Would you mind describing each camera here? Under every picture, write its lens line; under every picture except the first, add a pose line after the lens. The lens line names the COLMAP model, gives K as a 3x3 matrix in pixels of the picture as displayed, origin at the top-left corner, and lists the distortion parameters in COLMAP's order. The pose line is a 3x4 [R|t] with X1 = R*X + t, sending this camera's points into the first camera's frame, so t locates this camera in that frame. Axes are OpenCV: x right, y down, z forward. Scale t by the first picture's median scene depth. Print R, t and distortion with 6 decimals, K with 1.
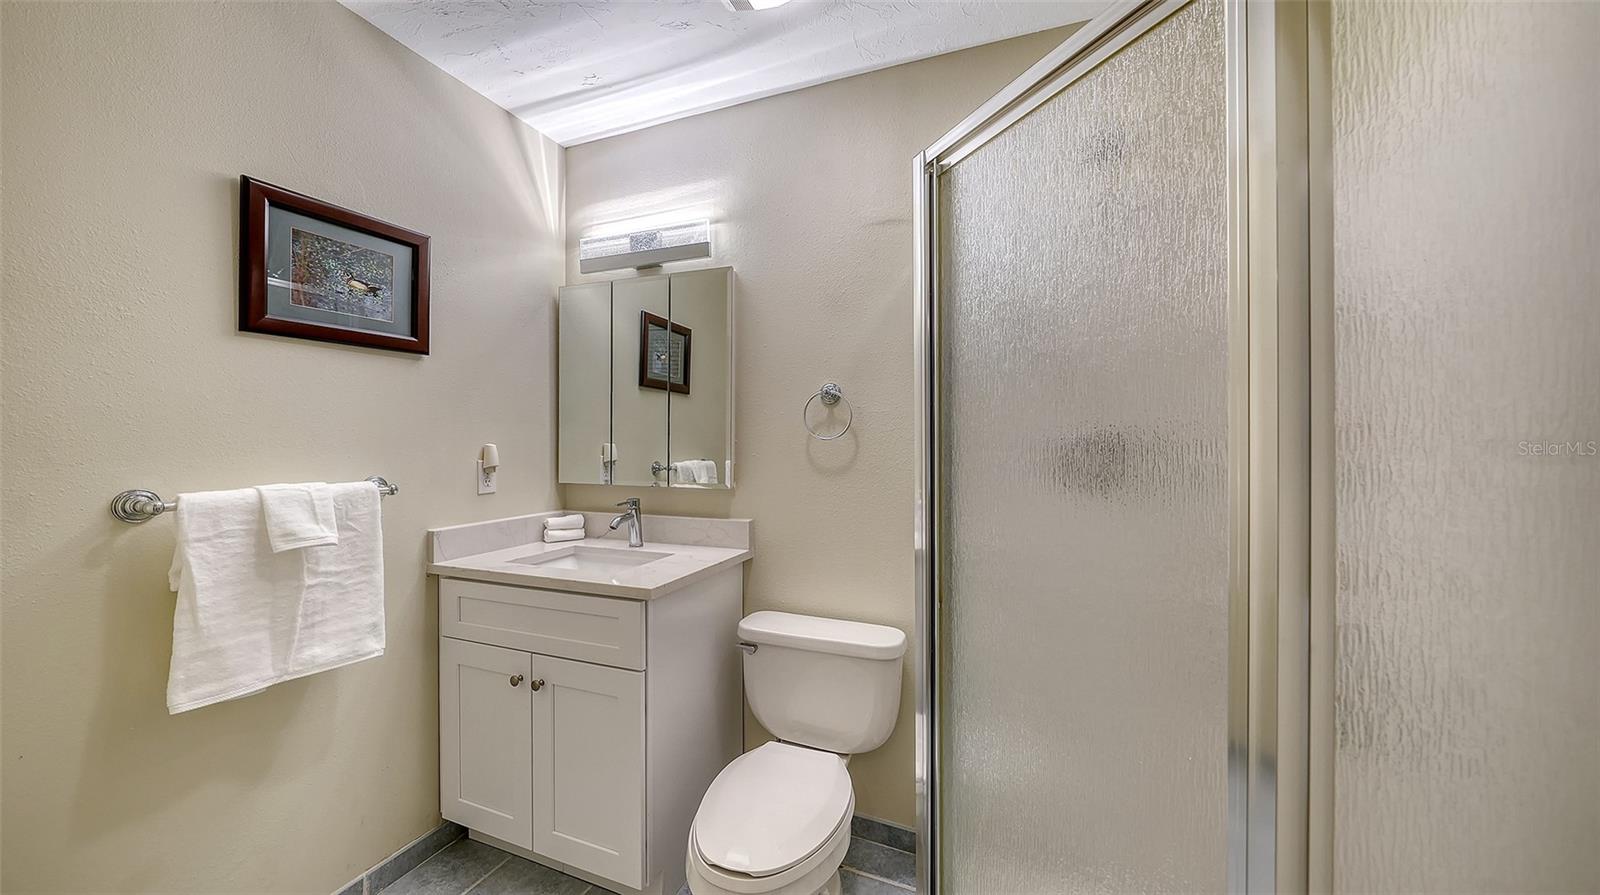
lens RADIAL K [[568.5, 0, 793.0], [0, 568.5, 448.9], [0, 0, 1]] dist [0.000191, -0.000255]
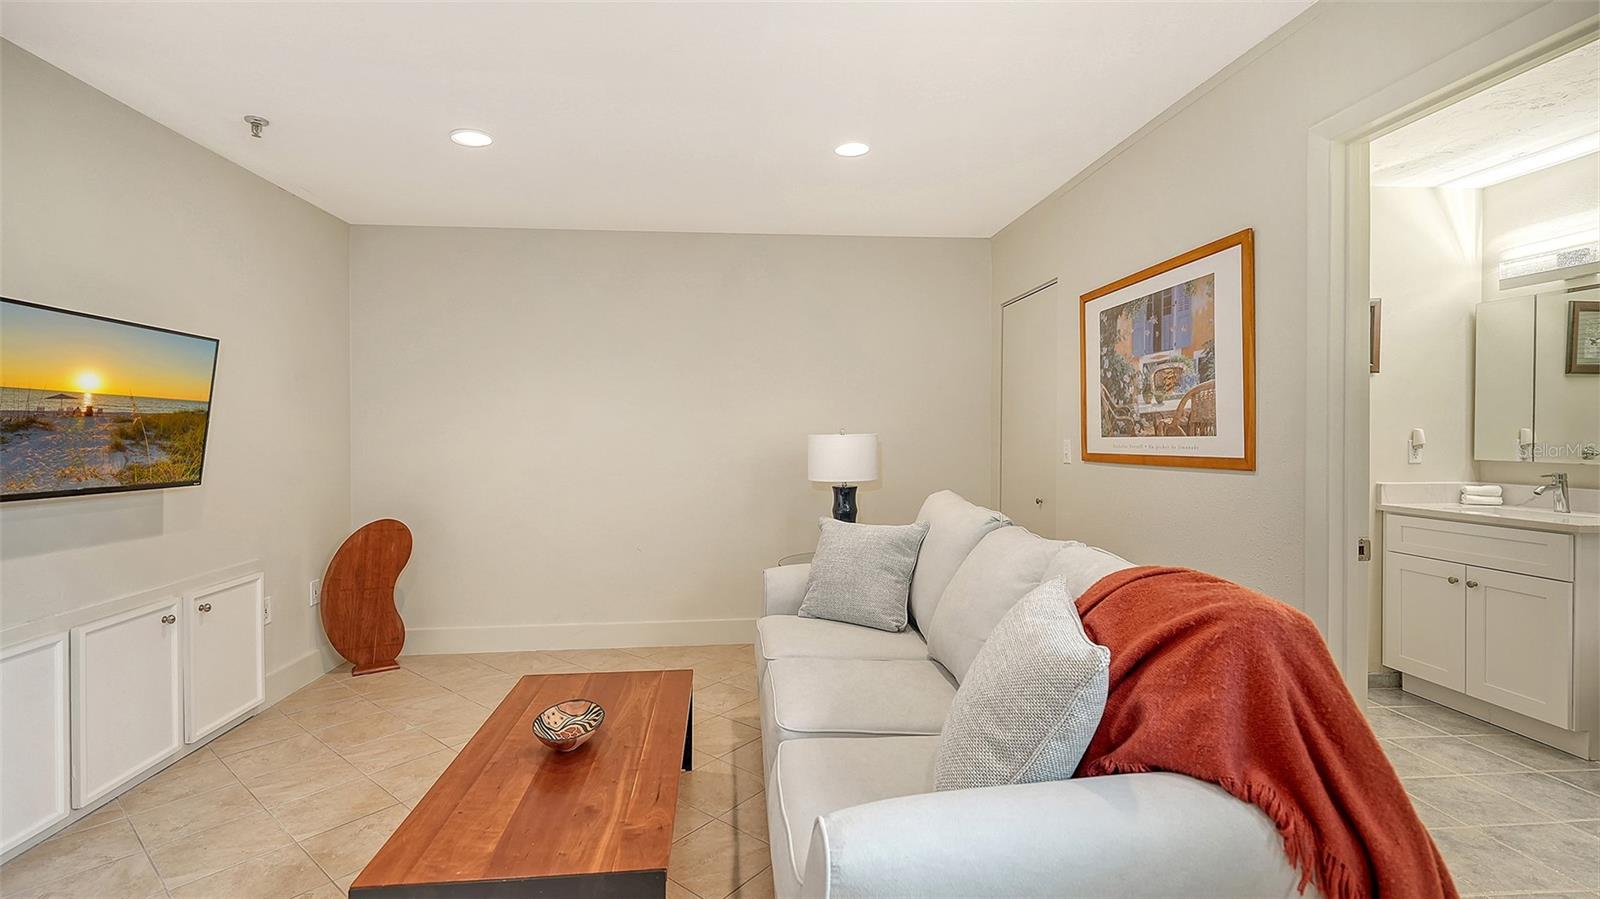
lens RADIAL K [[711.5, 0, 793.6], [0, 711.5, 439.7], [0, 0, 1]] dist [0.001188, -0.000236]
pose [[0.469369, 0.004719, -0.882990, 0.280085], [-0.009857, 0.999951, 0.000105, 0.031036], [0.882947, 0.008654, 0.469393, -1.102049]]
